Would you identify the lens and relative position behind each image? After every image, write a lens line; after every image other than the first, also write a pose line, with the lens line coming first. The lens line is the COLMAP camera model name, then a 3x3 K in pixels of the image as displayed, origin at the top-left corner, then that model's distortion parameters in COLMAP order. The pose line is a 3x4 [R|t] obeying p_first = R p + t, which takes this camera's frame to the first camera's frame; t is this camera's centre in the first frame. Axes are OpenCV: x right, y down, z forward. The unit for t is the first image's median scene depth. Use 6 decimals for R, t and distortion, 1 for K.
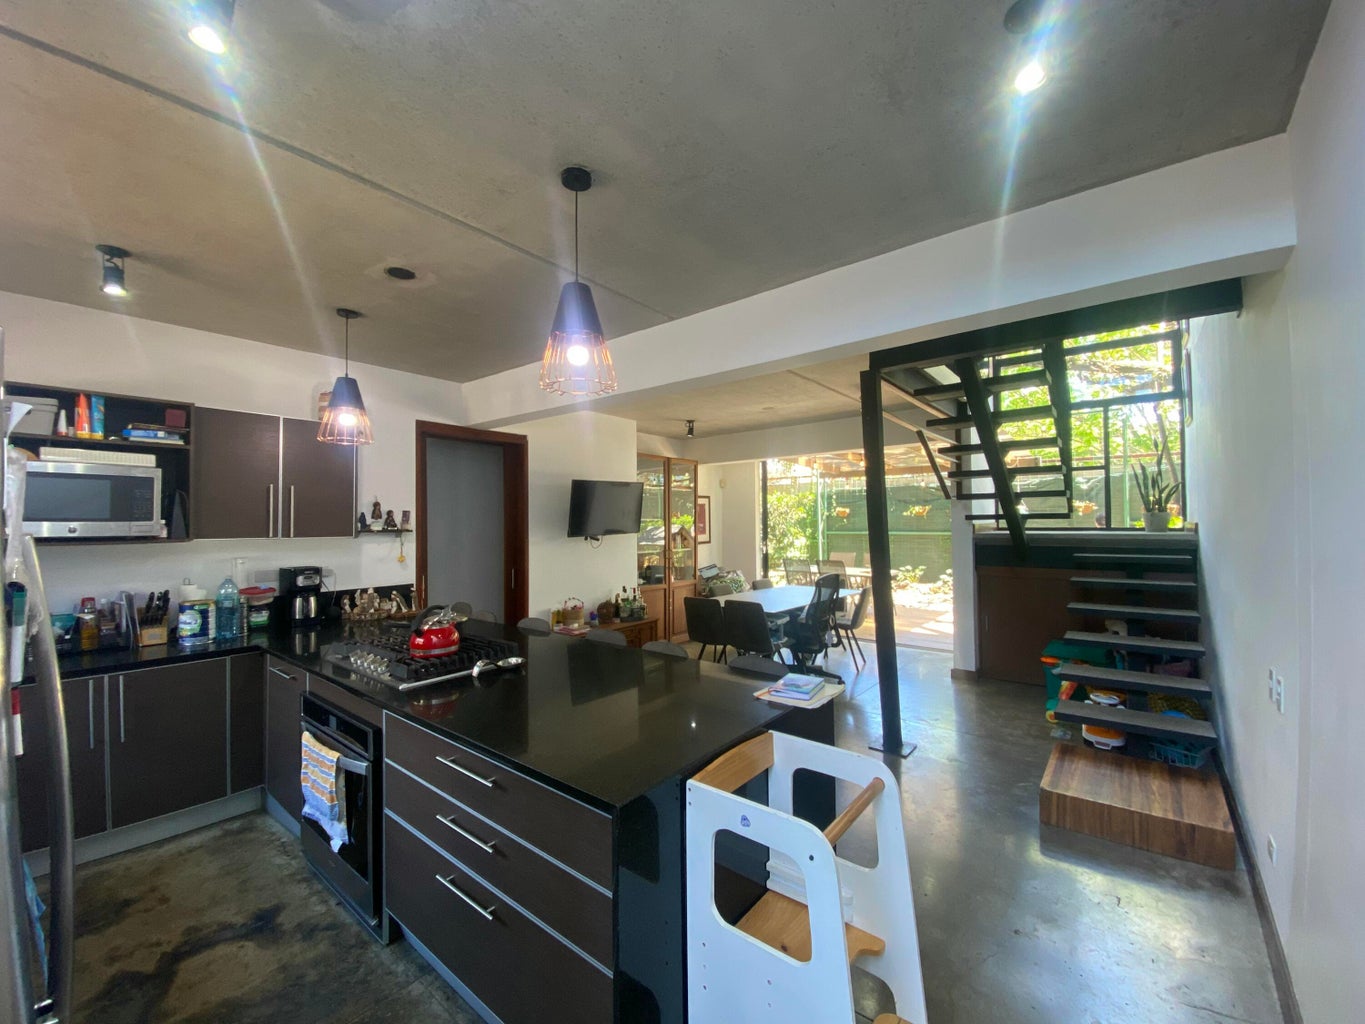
lens RADIAL K [[549.0, 0, 682.1], [0, 549.0, 515.6], [0, 0, 1]] dist [0.032748, -0.029712]
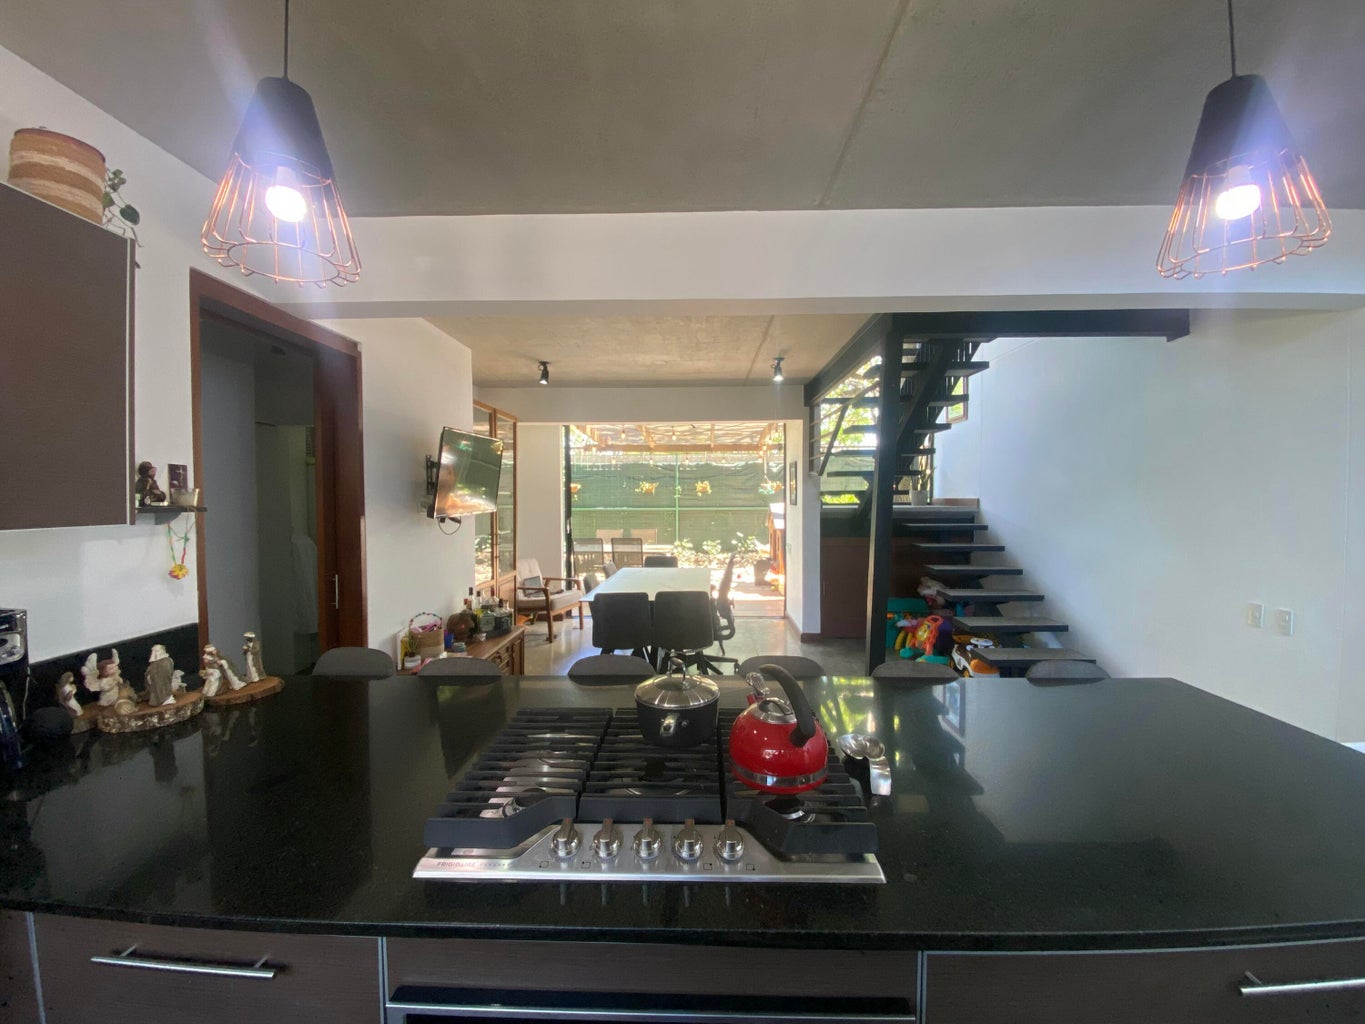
lens RADIAL K [[549.0, 0, 682.1], [0, 549.0, 515.6], [0, 0, 1]] dist [0.032748, -0.029712]
pose [[0.801074, -0.013482, 0.598413, -0.477342], [-0.012001, 0.999184, 0.038577, 0.011522], [-0.598444, -0.038085, 0.800259, 0.422259]]
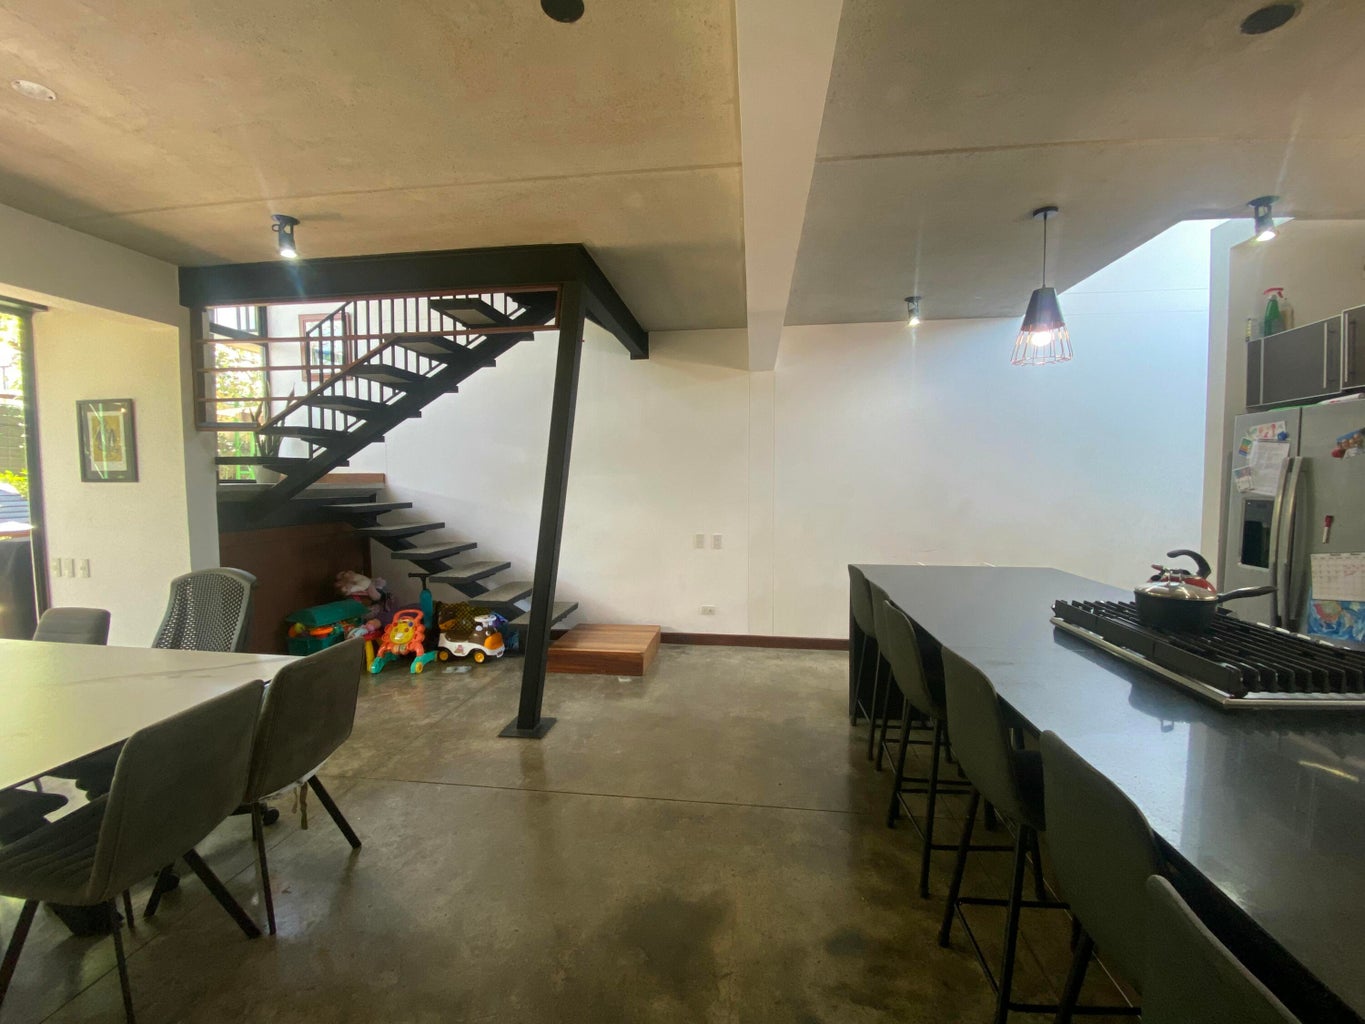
lens RADIAL K [[549.0, 0, 682.1], [0, 549.0, 515.6], [0, 0, 1]] dist [0.032748, -0.029712]
pose [[-0.527443, -0.041880, 0.848557, -0.442093], [-0.001079, 0.998817, 0.048625, 0.048764], [-0.849590, 0.024731, -0.526864, 1.231876]]
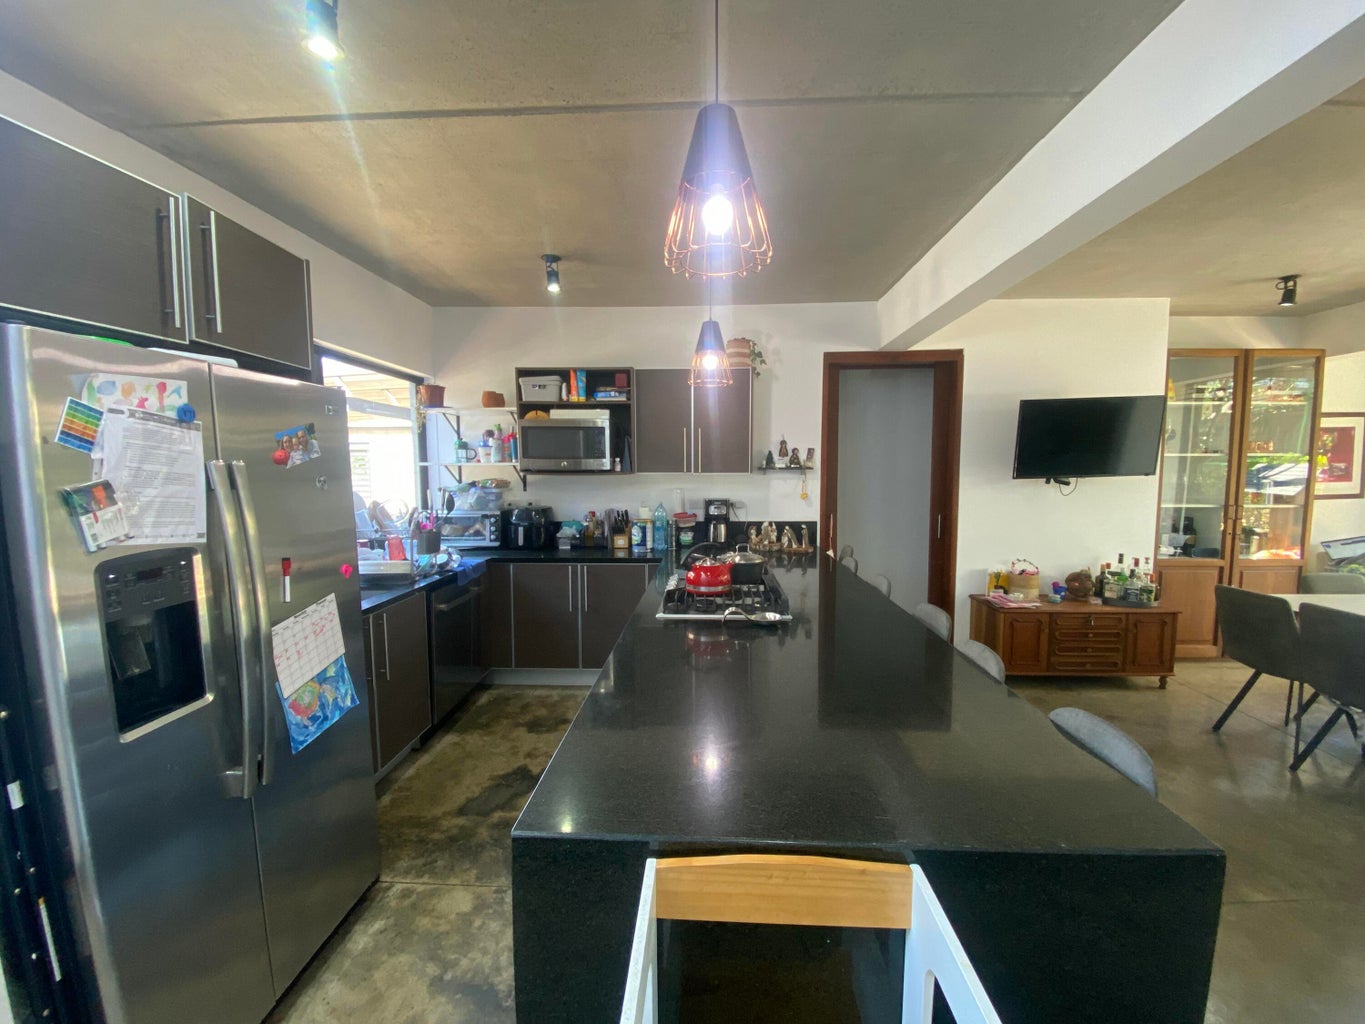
lens RADIAL K [[549.0, 0, 682.1], [0, 549.0, 515.6], [0, 0, 1]] dist [0.032748, -0.029712]
pose [[0.581047, 0.076707, -0.810247, 0.192542], [0.010325, 0.994774, 0.101580, 0.010017], [0.813804, -0.067388, 0.577219, 0.250623]]
